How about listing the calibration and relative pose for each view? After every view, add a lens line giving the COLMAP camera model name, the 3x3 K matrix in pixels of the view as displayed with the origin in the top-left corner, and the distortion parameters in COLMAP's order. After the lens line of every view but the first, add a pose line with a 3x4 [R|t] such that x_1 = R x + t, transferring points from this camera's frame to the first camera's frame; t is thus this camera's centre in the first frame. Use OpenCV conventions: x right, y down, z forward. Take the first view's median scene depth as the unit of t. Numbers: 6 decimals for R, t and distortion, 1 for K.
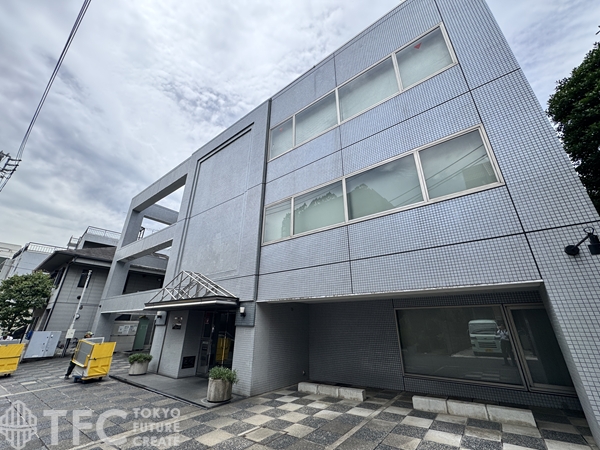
lens RADIAL K [[239.7, 0, 300.0], [0, 239.7, 225.0], [0, 0, 1]] dist [-0.001835, -0.000120]
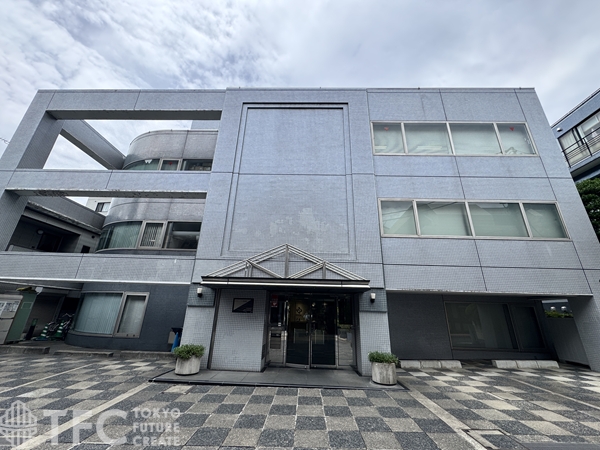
lens RADIAL K [[227.5, 0, 300.1], [0, 227.5, 234.4], [0, 0, 1]] dist [-0.000741, -0.000073]
pose [[0.810367, 0.209776, 0.547082, -0.908706], [-0.250082, 0.968224, -0.000827, 0.154334], [-0.529872, -0.136145, 0.837078, 0.341043]]
